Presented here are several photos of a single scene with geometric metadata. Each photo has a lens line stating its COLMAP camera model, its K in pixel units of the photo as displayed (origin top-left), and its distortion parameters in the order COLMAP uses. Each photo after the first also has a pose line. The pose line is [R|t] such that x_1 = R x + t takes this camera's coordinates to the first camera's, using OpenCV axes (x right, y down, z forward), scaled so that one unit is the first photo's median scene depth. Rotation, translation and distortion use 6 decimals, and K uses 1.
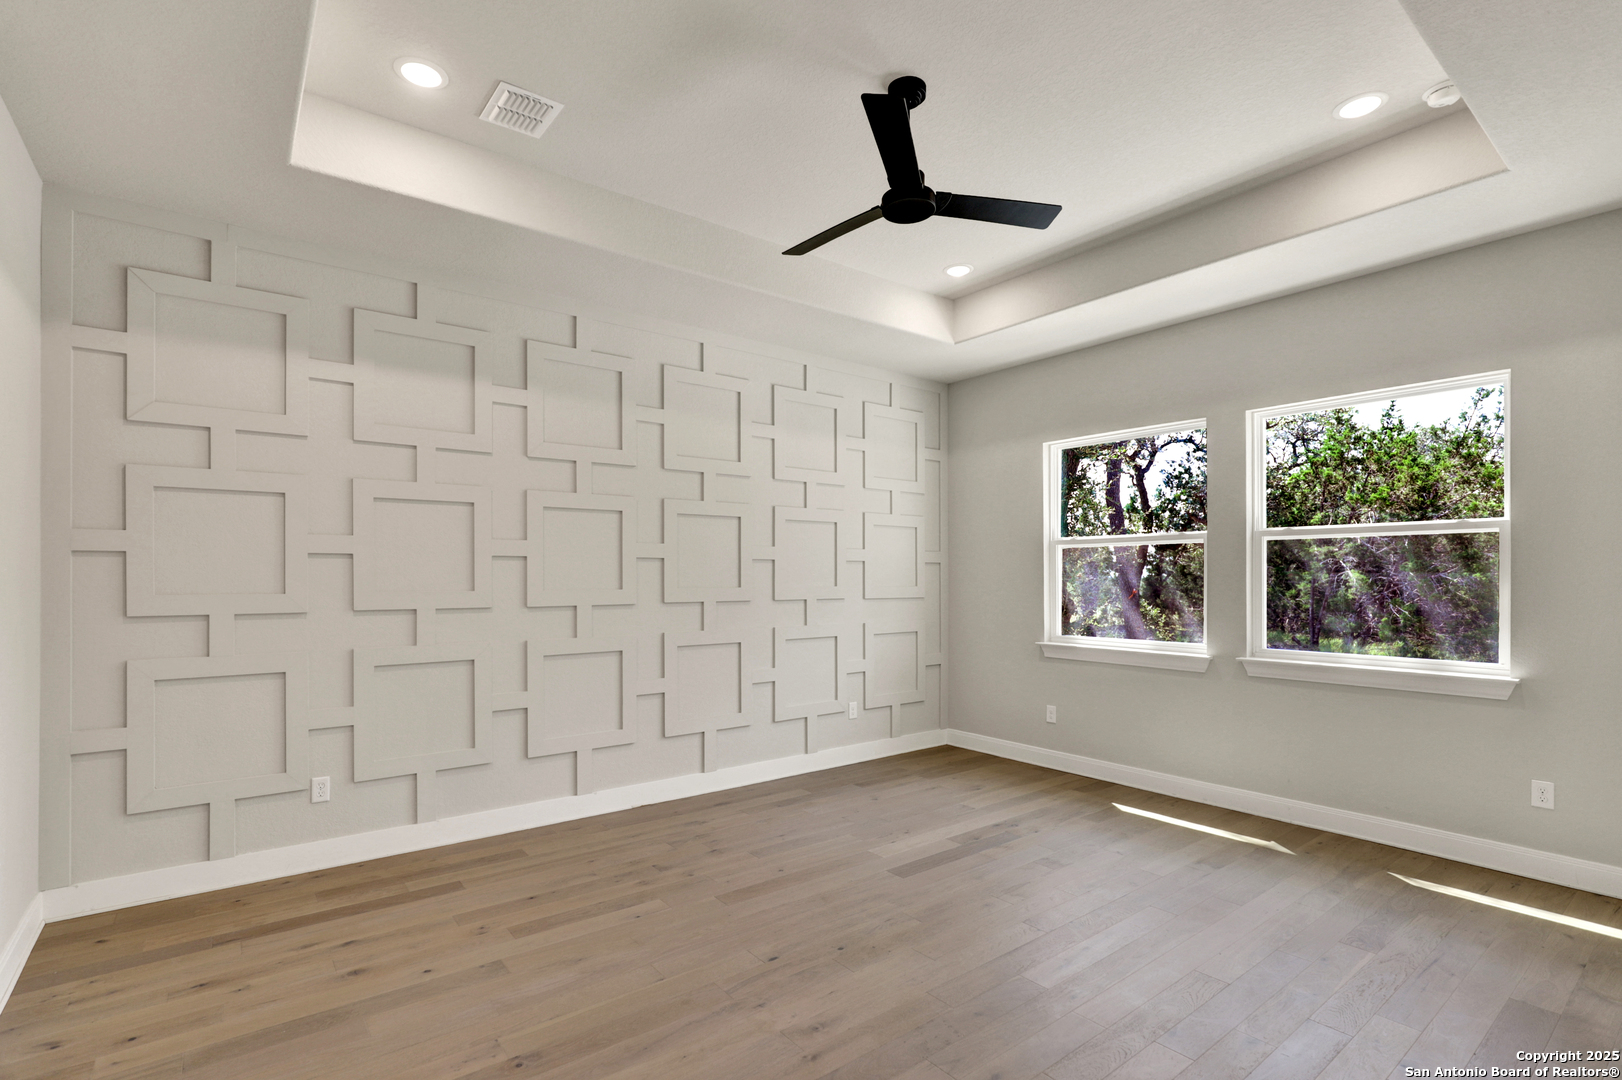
lens RADIAL K [[759.8, 0, 825.3], [0, 759.8, 581.8], [0, 0, 1]] dist [-0.022804, 0.005018]
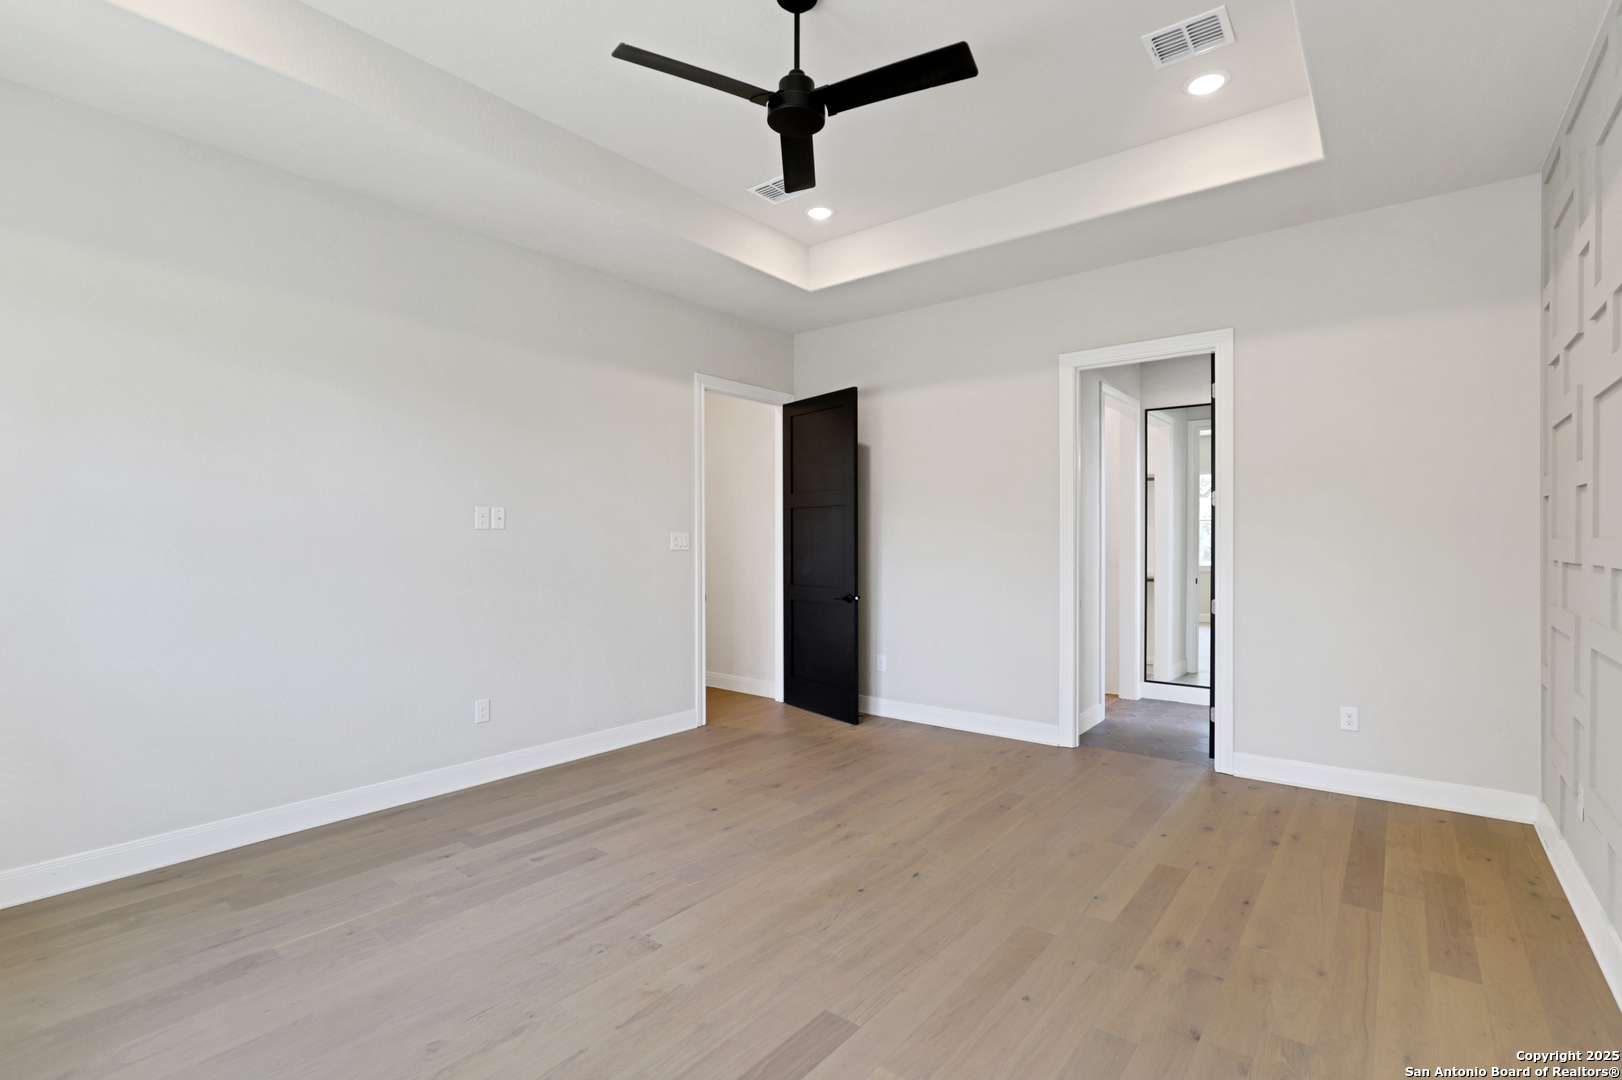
lens RADIAL K [[759.8, 0, 814.7], [0, 759.8, 534.5], [0, 0, 1]] dist [-0.022804, 0.005018]
pose [[-0.973120, -0.003724, -0.230270, 0.290804], [-0.005843, 0.999947, 0.008521, 0.006264], [0.230226, 0.009638, -0.973090, 1.822155]]
